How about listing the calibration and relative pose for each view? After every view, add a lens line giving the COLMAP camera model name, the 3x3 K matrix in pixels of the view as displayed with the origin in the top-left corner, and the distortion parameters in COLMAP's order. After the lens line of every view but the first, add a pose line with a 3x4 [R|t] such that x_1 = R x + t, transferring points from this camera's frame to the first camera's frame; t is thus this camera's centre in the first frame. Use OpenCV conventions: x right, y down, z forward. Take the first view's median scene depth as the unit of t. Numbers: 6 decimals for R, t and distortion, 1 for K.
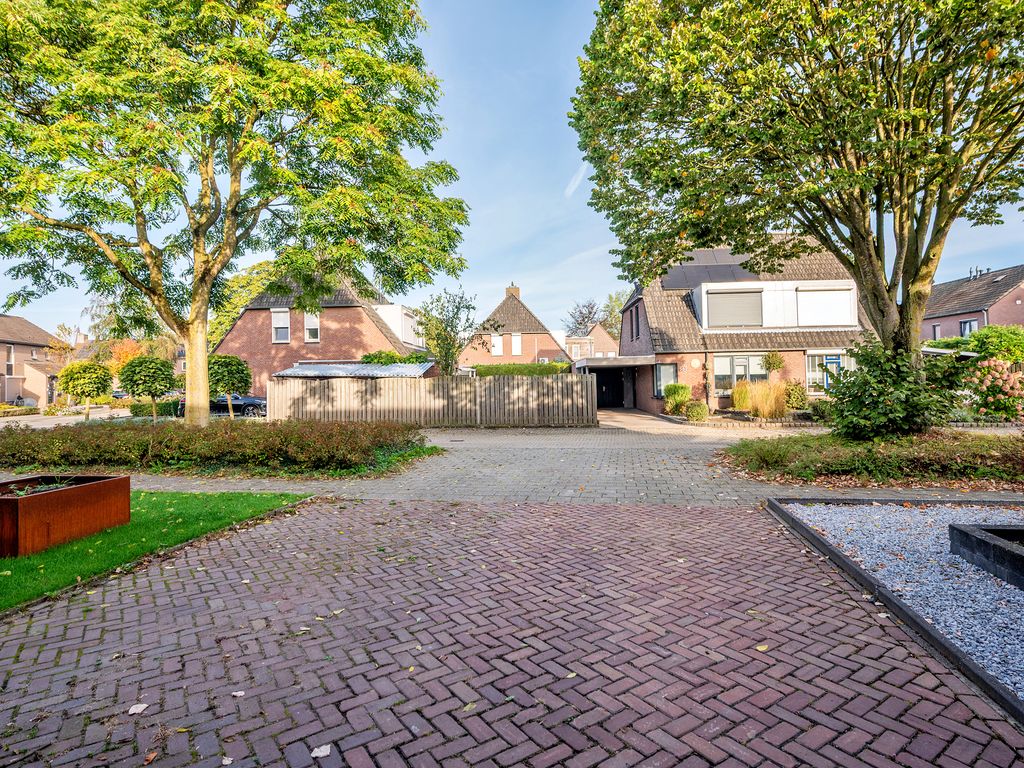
lens RADIAL K [[544.1, 0, 512.0], [0, 544.1, 384.0], [0, 0, 1]] dist [0.000089, 0.000064]
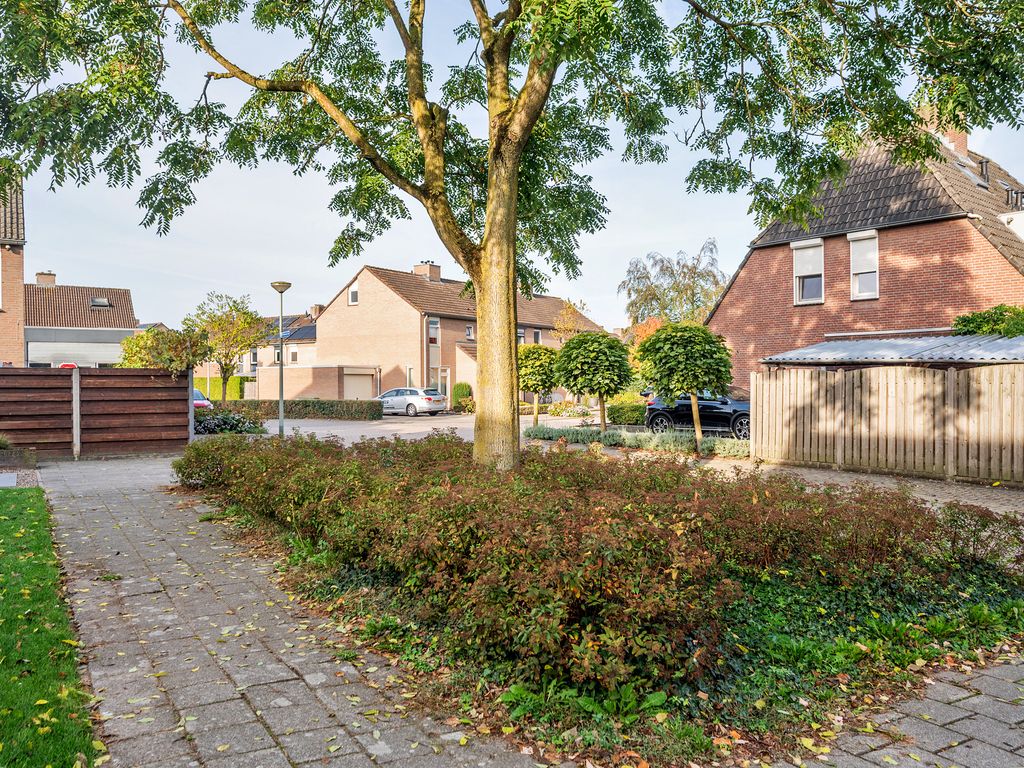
lens RADIAL K [[811.0, 0, 512.0], [0, 811.0, 384.0], [0, 0, 1]] dist [-0.000932, -0.002751]
pose [[0.664274, 0.017175, -0.747292, -0.015512], [-0.014958, 0.999841, 0.009683, 0.001991], [0.747339, 0.004746, 0.664426, 0.305895]]
